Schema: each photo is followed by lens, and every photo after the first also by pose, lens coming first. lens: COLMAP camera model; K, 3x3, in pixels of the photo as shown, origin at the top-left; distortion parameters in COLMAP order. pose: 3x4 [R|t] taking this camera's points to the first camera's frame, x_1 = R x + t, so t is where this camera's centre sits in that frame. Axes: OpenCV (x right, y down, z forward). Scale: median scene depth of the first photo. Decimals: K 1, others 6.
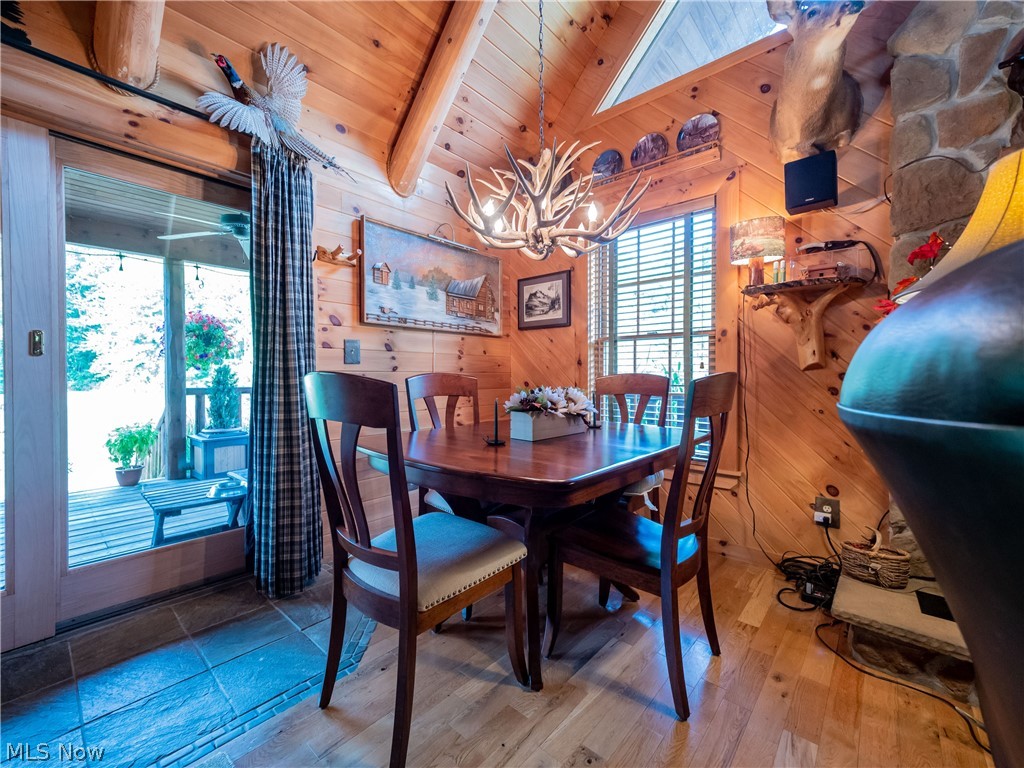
lens RADIAL K [[427.5, 0, 511.2], [0, 427.5, 379.2], [0, 0, 1]] dist [-0.003788, 0.004480]
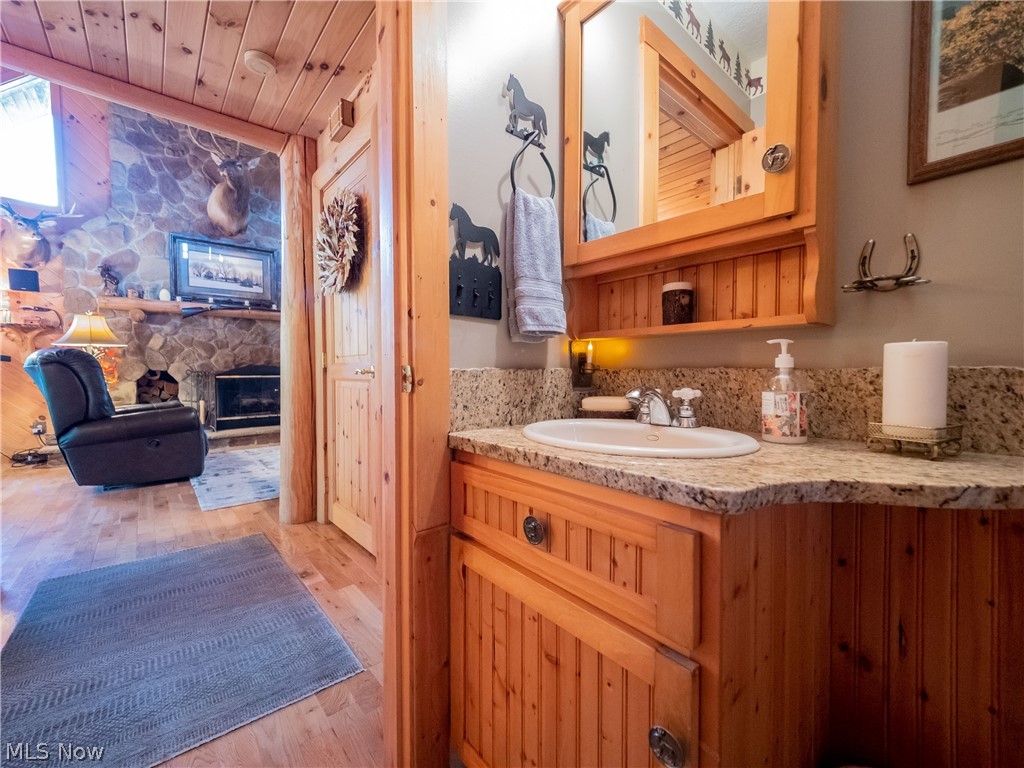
lens RADIAL K [[427.5, 0, 511.2], [0, 427.5, 379.2], [0, 0, 1]] dist [-0.003788, 0.004480]
pose [[0.141214, -0.023634, 0.989697, -1.172044], [0.010821, 0.999692, 0.022329, 0.036048], [-0.989920, 0.007556, 0.141427, -1.836500]]
